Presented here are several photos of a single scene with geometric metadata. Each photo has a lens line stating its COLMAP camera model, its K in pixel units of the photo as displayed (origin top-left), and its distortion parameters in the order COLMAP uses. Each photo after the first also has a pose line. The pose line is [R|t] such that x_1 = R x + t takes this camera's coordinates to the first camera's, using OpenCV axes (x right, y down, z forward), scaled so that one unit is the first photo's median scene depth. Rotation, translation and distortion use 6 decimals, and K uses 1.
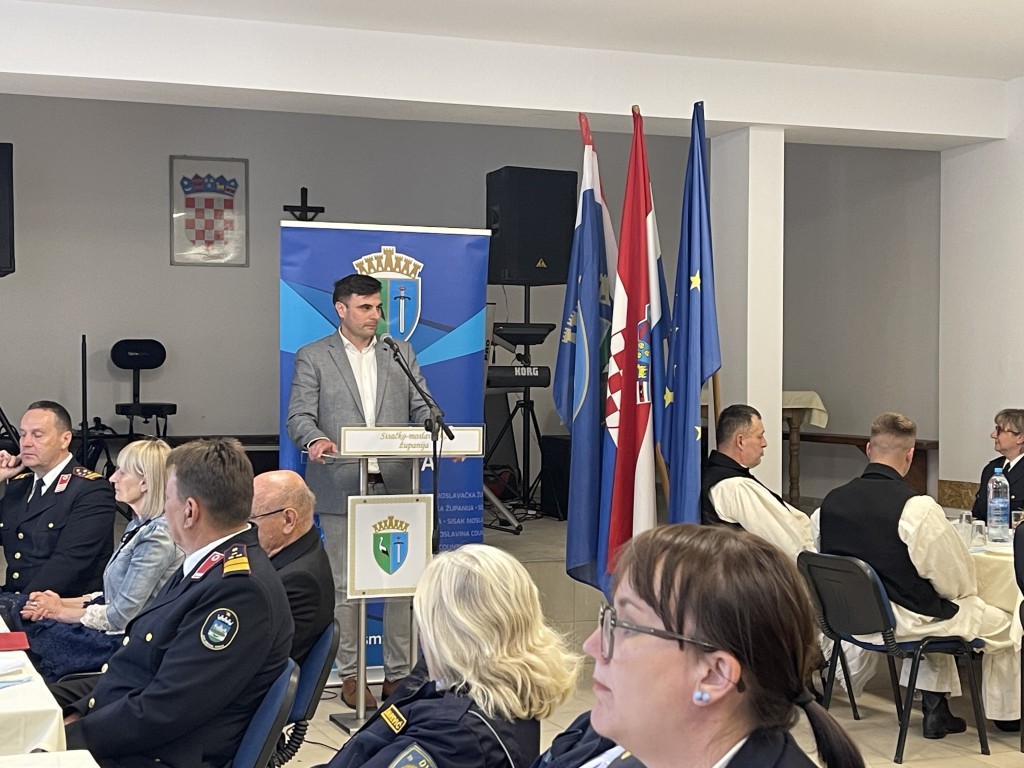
lens RADIAL K [[1628.0, 0, 512.0], [0, 1628.0, 384.0], [0, 0, 1]] dist [0.118910, 0.012696]
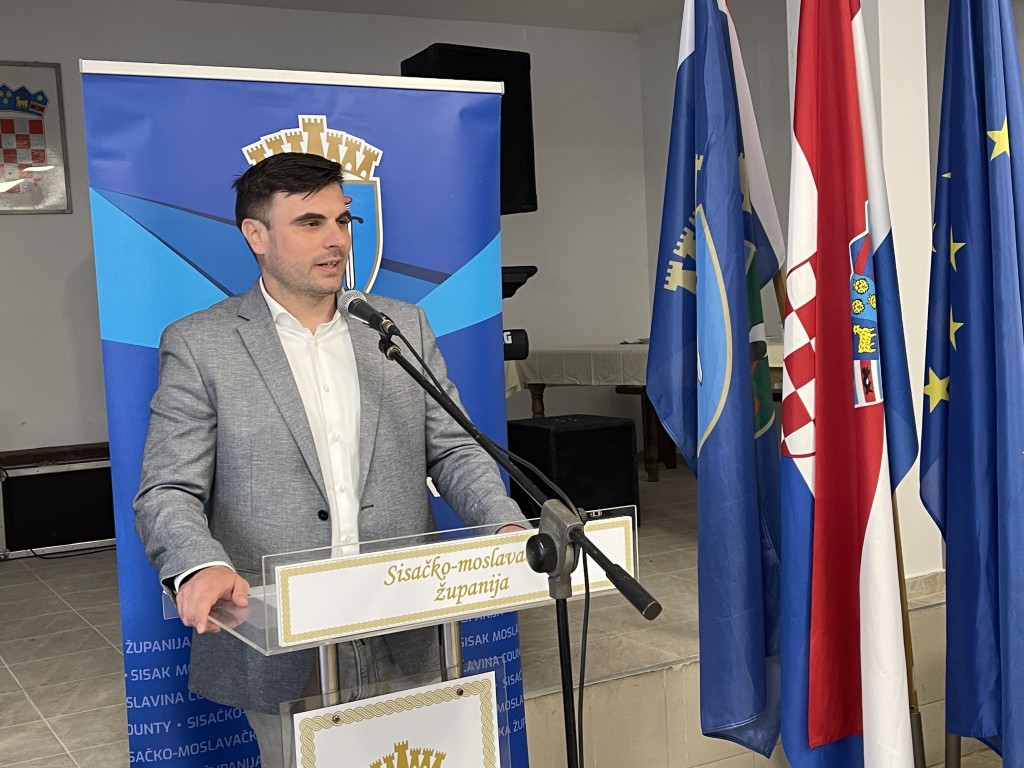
lens RADIAL K [[1246.3, 0, 495.0], [0, 1246.3, 388.6], [0, 0, 1]] dist [0.130466, -0.400227]
pose [[0.989652, -0.066242, 0.127282, -0.075283], [0.059724, 0.996733, 0.054364, -0.019216], [-0.130468, -0.046200, 0.990376, 0.615163]]
